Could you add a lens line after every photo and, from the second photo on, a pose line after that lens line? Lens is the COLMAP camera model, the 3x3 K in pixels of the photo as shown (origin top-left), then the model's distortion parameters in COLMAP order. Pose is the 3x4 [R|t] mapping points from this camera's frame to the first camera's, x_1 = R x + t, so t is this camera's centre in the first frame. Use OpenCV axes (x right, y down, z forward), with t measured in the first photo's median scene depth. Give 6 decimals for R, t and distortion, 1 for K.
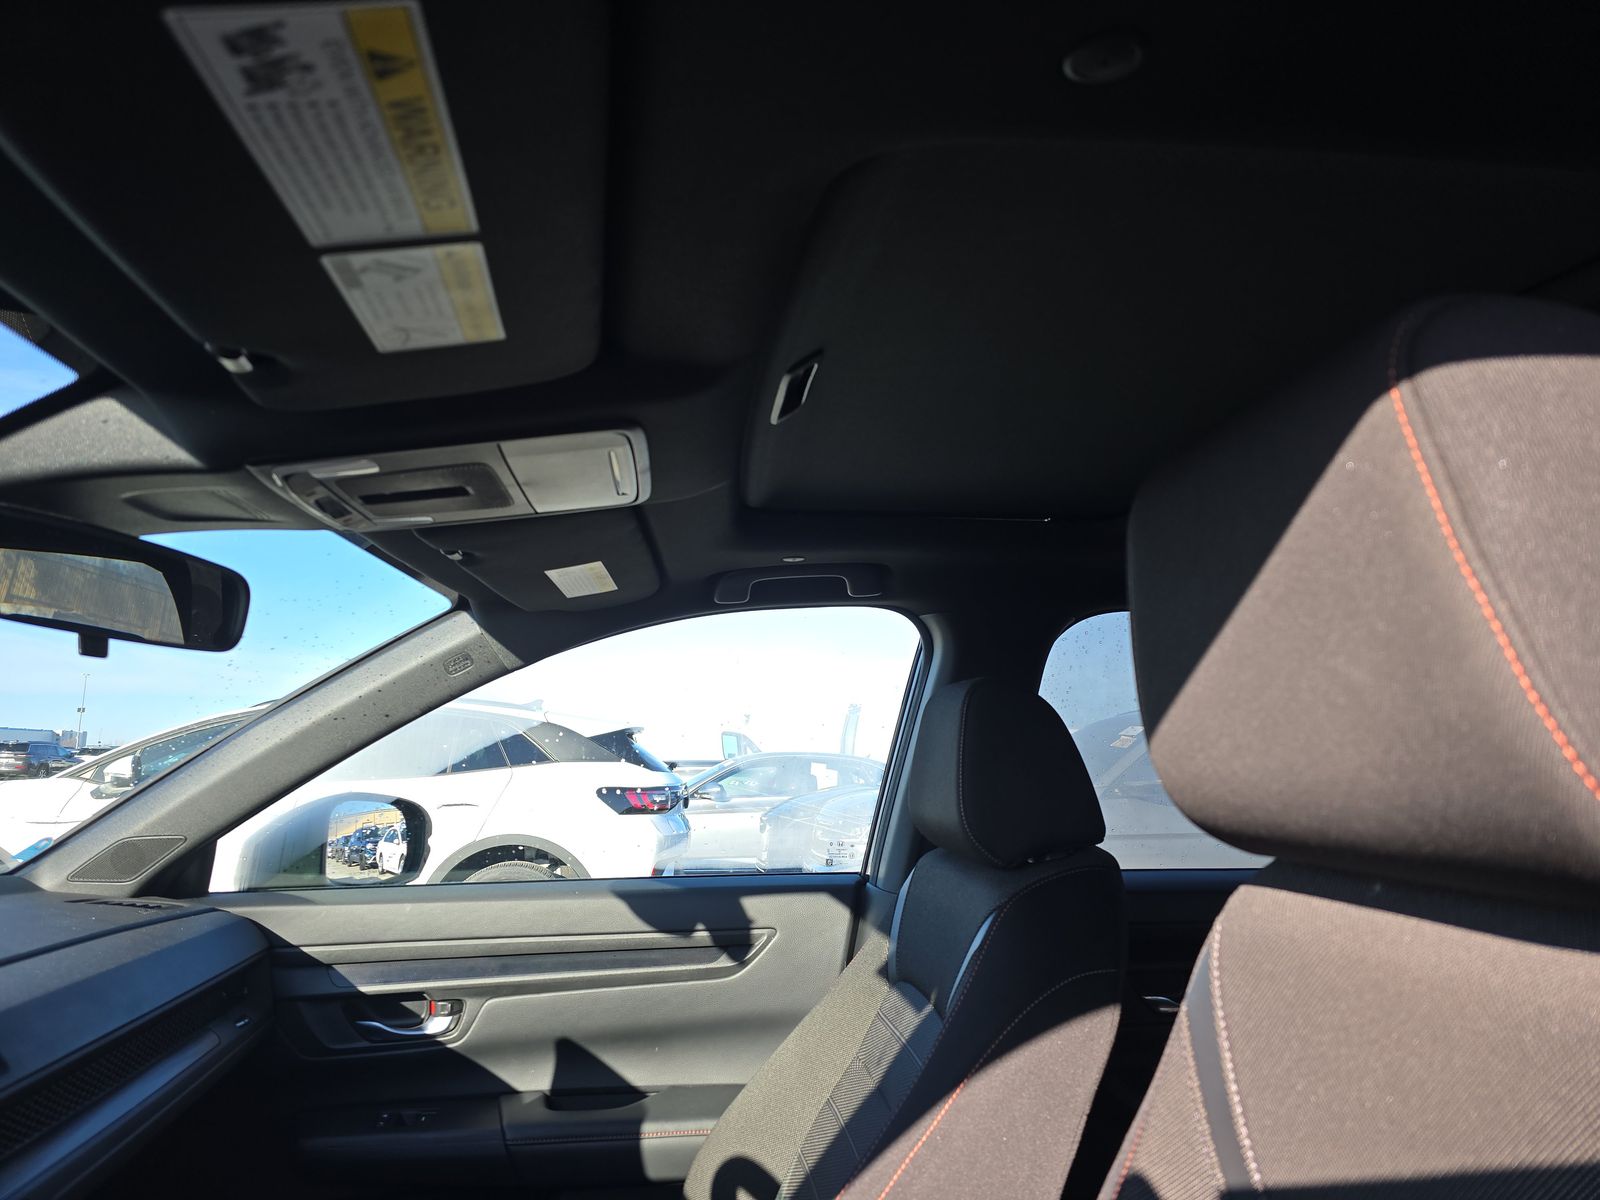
lens RADIAL K [[1060.1, 0, 790.4], [0, 1060.1, 604.5], [0, 0, 1]] dist [0.092568, -0.106794]
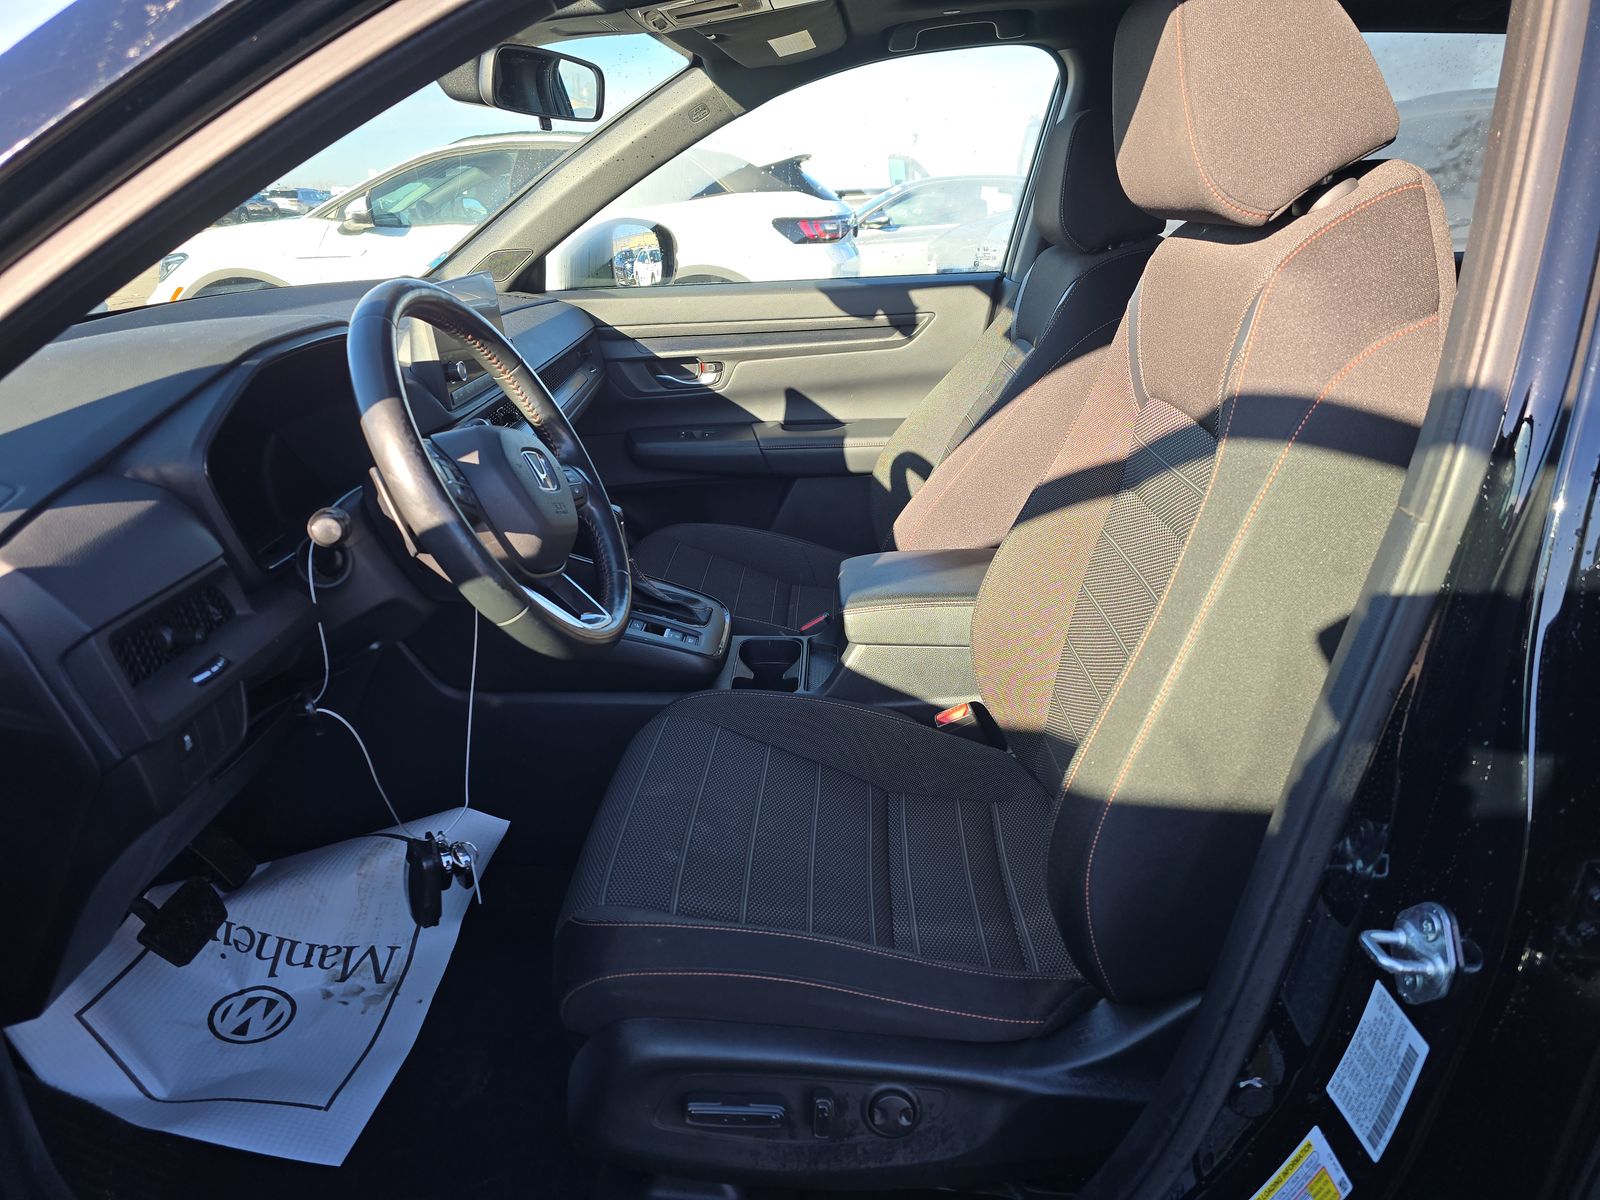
lens RADIAL K [[1060.1, 0, 790.4], [0, 1060.1, 604.5], [0, 0, 1]] dist [0.092568, -0.106794]
pose [[0.988520, 0.023151, -0.149309, 0.017651], [0.053515, 0.870488, 0.489272, -0.057833], [0.141298, -0.491645, 0.859256, -0.416490]]
